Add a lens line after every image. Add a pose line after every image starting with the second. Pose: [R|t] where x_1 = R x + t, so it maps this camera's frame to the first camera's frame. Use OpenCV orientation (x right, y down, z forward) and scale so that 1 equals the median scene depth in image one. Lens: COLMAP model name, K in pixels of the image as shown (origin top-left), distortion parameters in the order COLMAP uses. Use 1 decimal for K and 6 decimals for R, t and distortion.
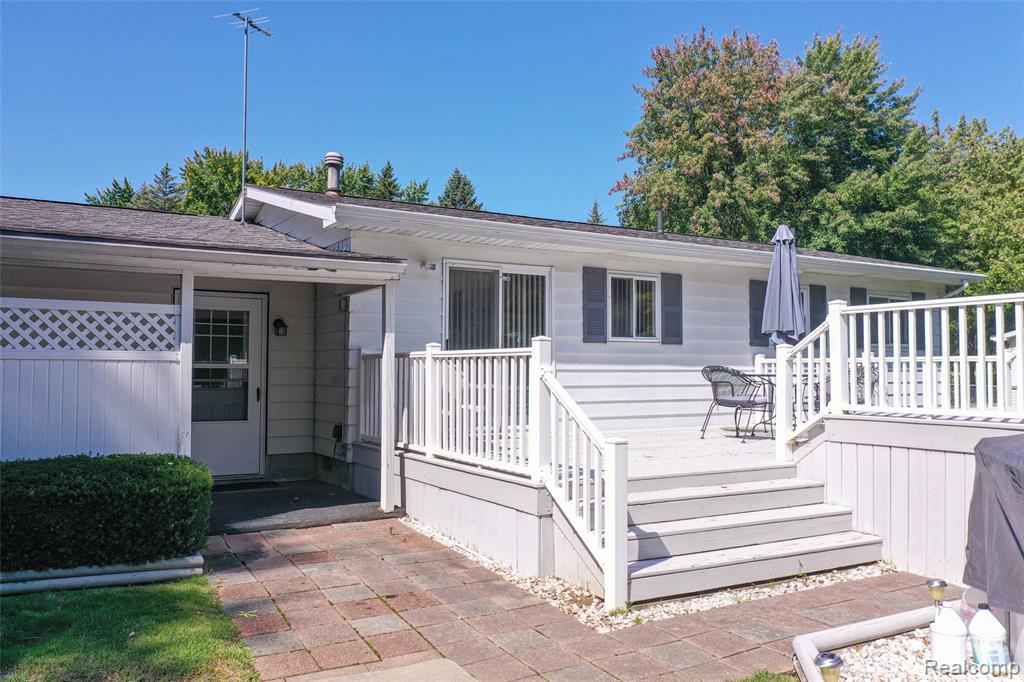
lens RADIAL K [[813.4, 0, 508.7], [0, 813.4, 343.1], [0, 0, 1]] dist [0.001217, 0.025399]
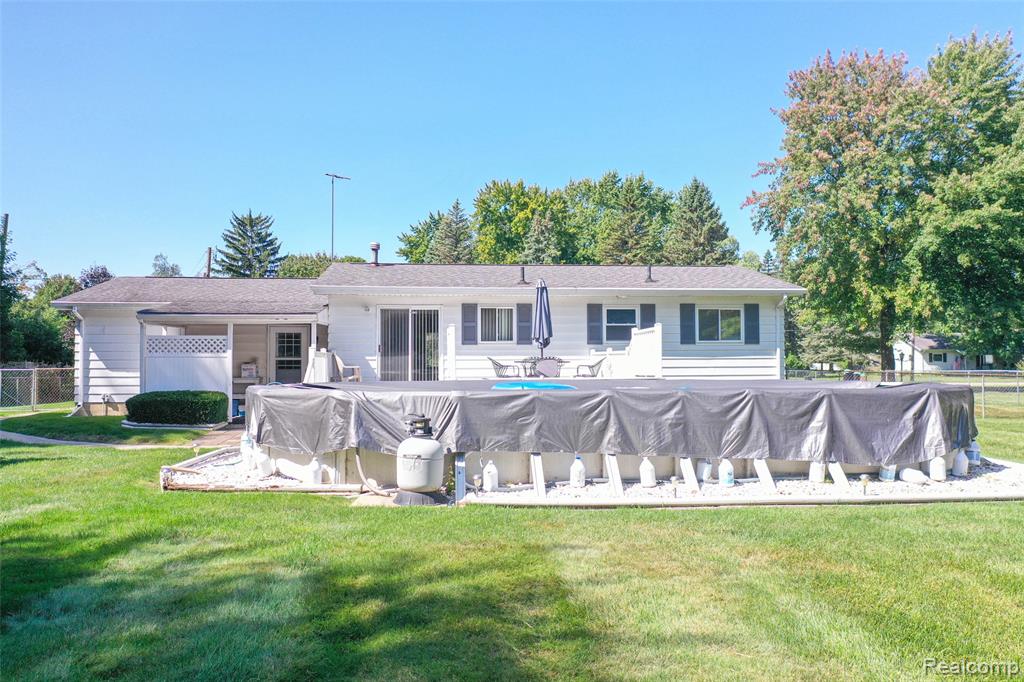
lens RADIAL K [[813.4, 0, 501.3], [0, 813.4, 338.2], [0, 0, 1]] dist [0.001217, 0.025399]
pose [[0.903930, -0.017429, -0.427326, 0.844370], [0.019264, 0.999814, -0.000029, -0.011939], [0.427247, -0.008206, 0.904098, -0.554762]]
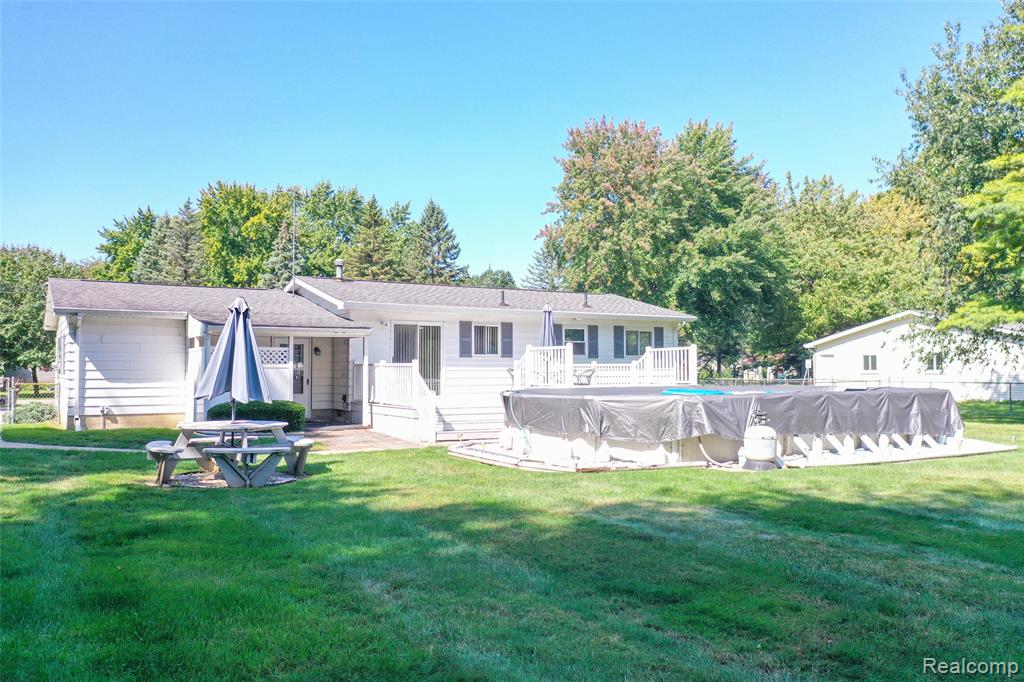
lens RADIAL K [[813.4, 0, 508.1], [0, 813.4, 351.9], [0, 0, 1]] dist [0.001217, 0.025399]
pose [[0.999922, -0.003157, 0.012092, 0.168133], [0.003007, 0.999918, 0.012468, -0.035469], [-0.012130, -0.012431, 0.999849, -0.973091]]
